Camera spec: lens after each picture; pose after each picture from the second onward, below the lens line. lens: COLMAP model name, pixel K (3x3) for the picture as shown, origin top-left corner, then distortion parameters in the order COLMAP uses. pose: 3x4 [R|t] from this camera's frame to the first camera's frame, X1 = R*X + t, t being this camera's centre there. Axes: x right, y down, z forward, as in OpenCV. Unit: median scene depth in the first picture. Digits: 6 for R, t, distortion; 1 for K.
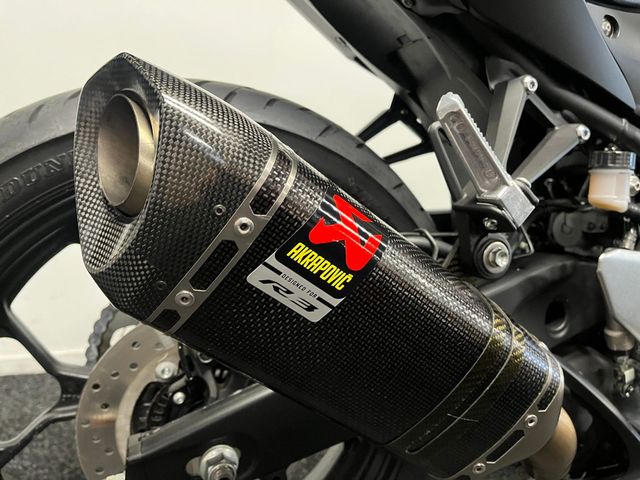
lens RADIAL K [[486.7, 0, 310.9], [0, 486.7, 225.6], [0, 0, 1]] dist [0.049283, -0.062734]
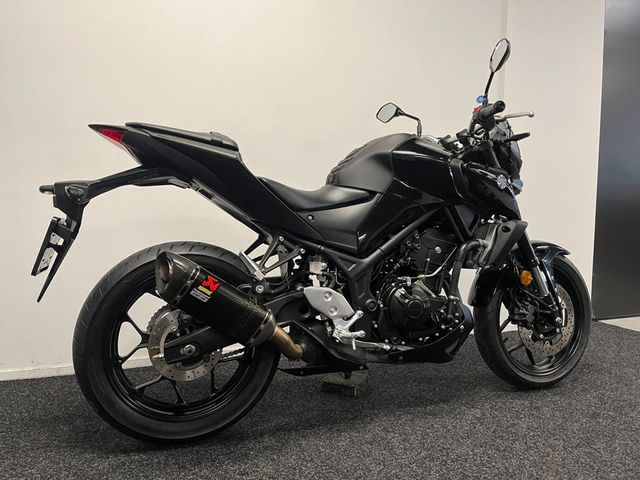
lens RADIAL K [[486.7, 0, 319.0], [0, 486.7, 238.6], [0, 0, 1]] dist [0.049283, -0.062734]
pose [[0.999034, -0.043628, 0.005249, 1.194888], [0.043942, 0.992416, -0.114799, 0.185027], [-0.000200, 0.114919, 0.993375, -4.084321]]
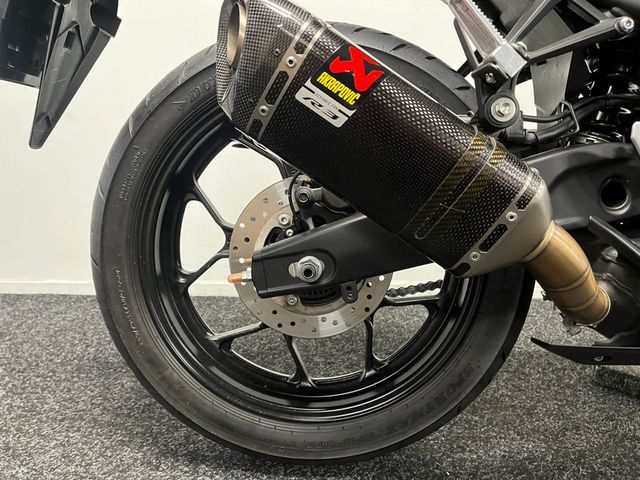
lens RADIAL K [[486.7, 0, 319.8], [0, 486.7, 235.5], [0, 0, 1]] dist [0.049283, -0.062734]
pose [[0.932451, 0.015332, -0.360970, 0.562727], [-0.018627, 0.999811, -0.005650, 0.590106], [0.360815, 0.011993, 0.932560, -0.555026]]
